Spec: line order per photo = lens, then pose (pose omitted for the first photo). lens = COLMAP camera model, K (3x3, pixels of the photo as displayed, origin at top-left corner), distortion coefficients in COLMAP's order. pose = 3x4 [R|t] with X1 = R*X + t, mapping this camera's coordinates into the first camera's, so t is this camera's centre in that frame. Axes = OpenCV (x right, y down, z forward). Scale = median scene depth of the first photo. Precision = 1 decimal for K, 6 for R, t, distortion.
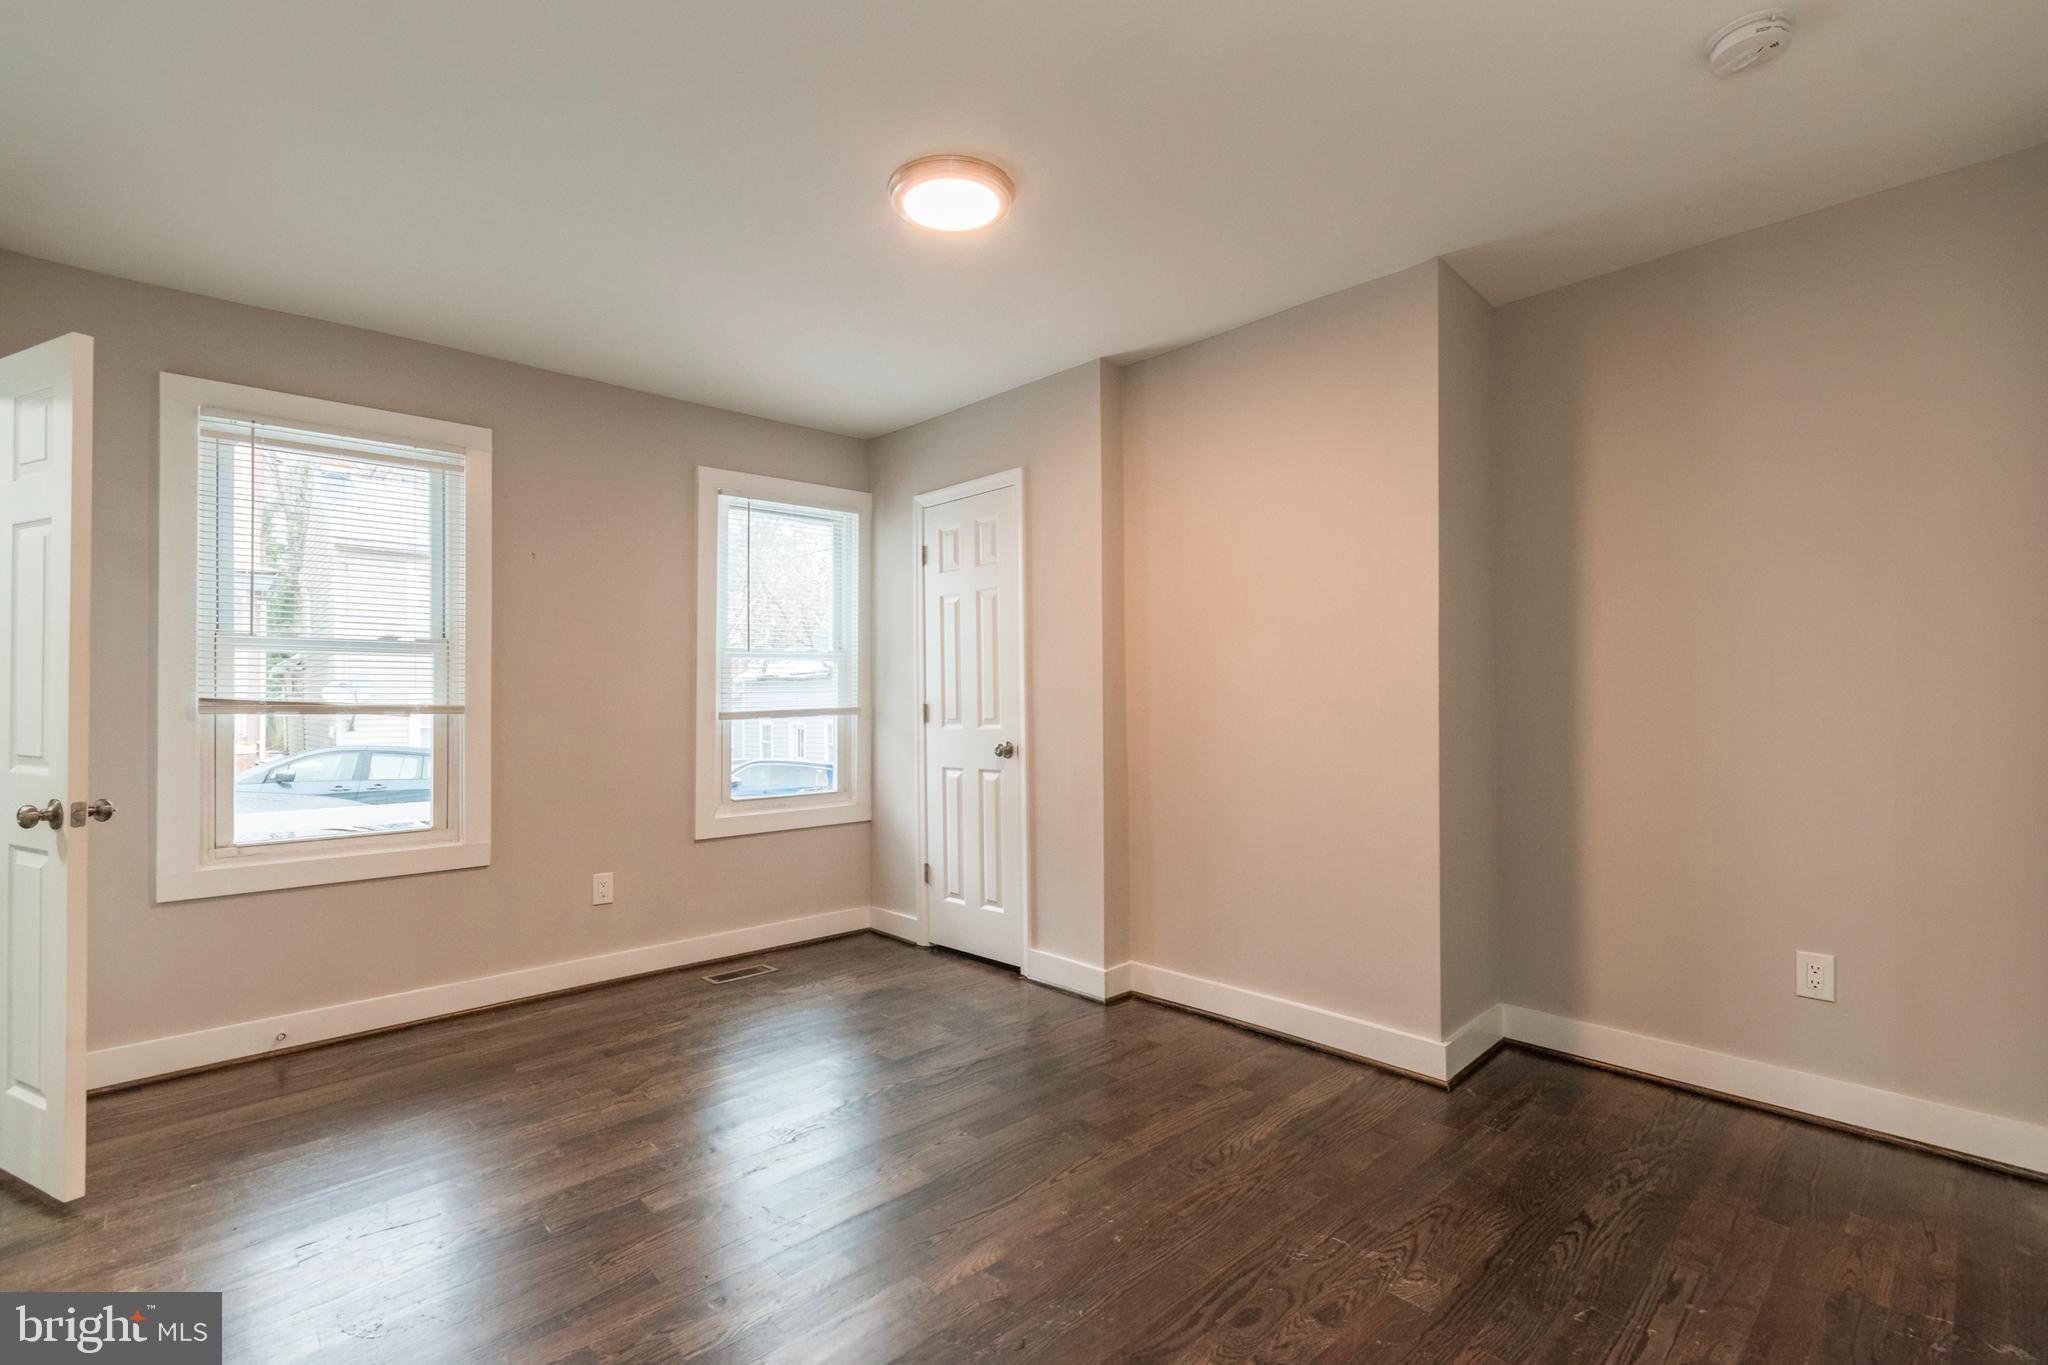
lens RADIAL K [[901.9, 0, 1014.6], [0, 901.9, 683.6], [0, 0, 1]] dist [0.000167, 0.000050]
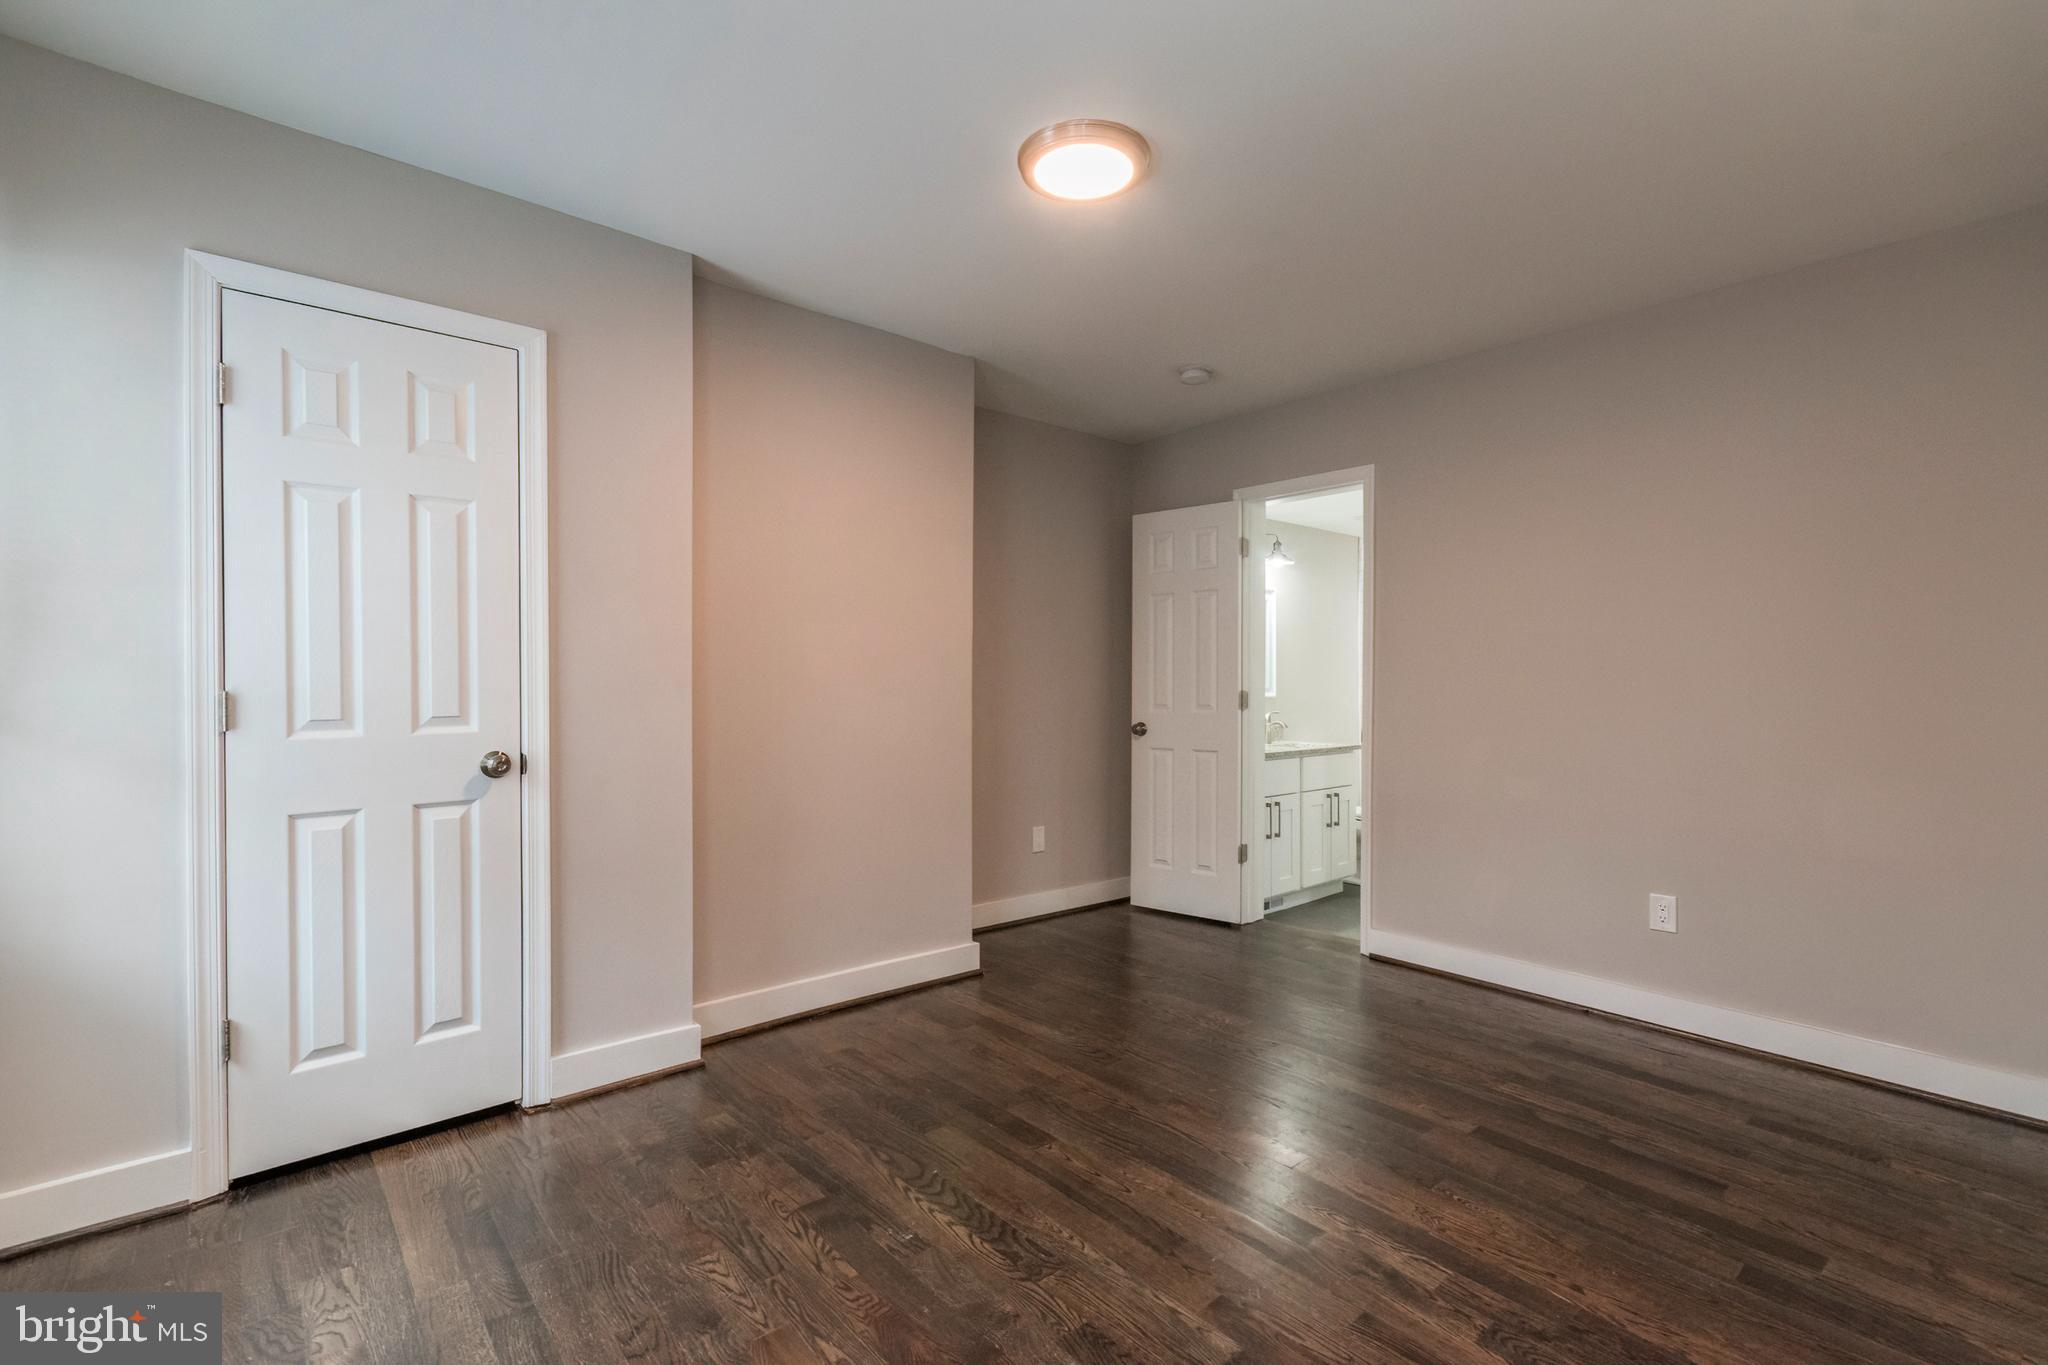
lens RADIAL K [[921.7, 0, 1013.4], [0, 921.7, 686.1], [0, 0, 1]] dist [0.001669, 0.000206]
pose [[0.061748, 0.003523, 0.998086, -0.674174], [-0.019675, 0.999804, -0.002312, 0.012614], [-0.997898, -0.019494, 0.061805, 0.647596]]
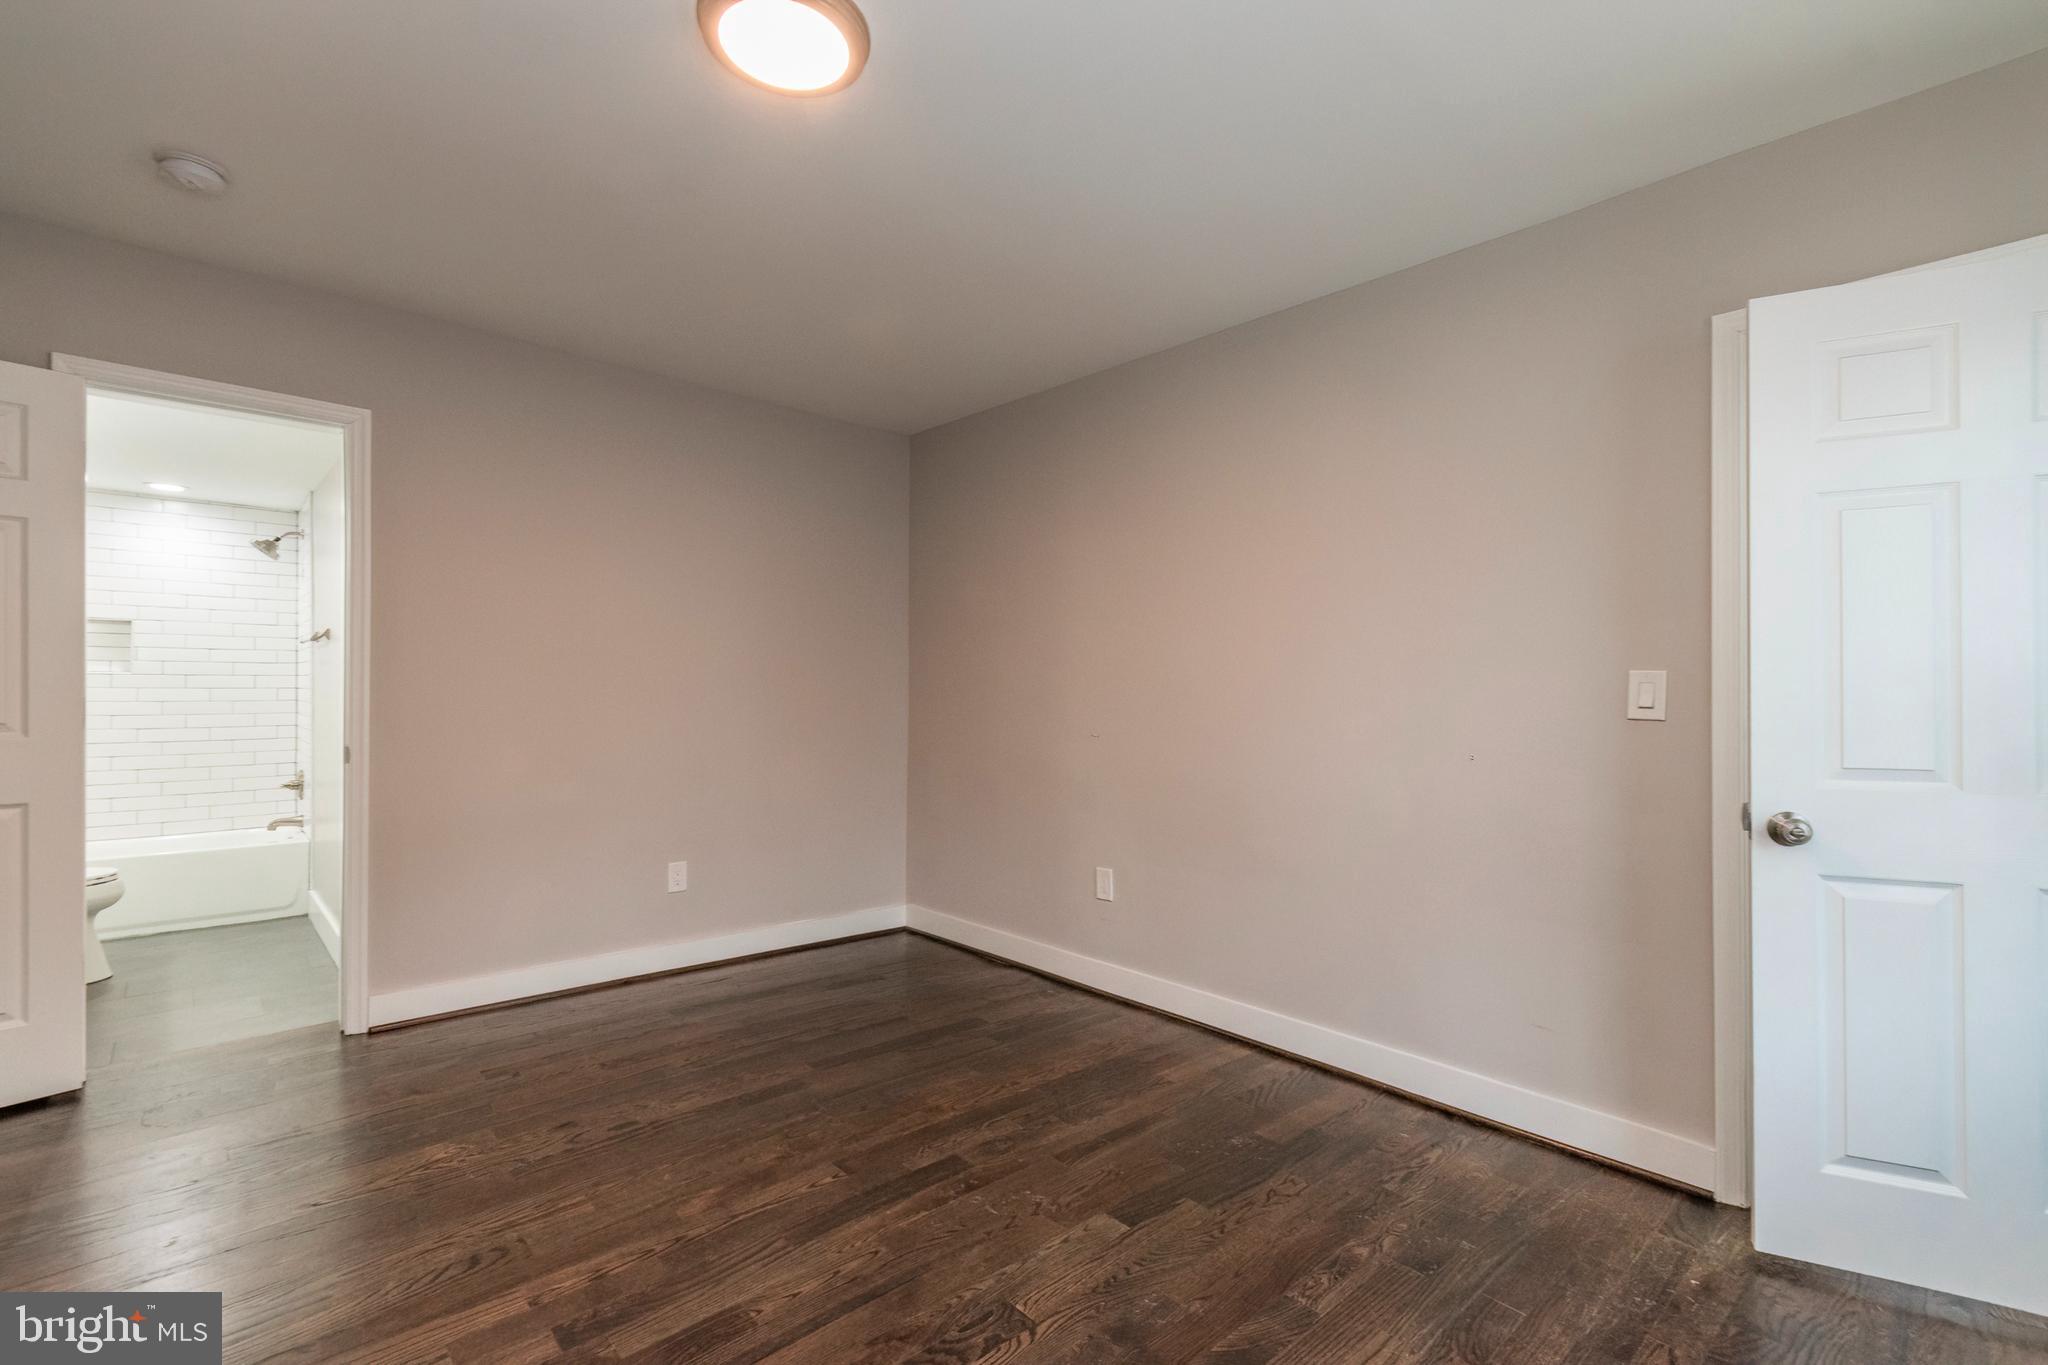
lens RADIAL K [[892.6, 0, 1017.4], [0, 892.6, 686.2], [0, 0, 1]] dist [-0.000117, 0.000296]
pose [[-0.999763, -0.004413, 0.021318, -0.181720], [-0.005038, 0.999555, -0.029385, 0.019268], [-0.021179, -0.029485, -0.999341, 1.120161]]
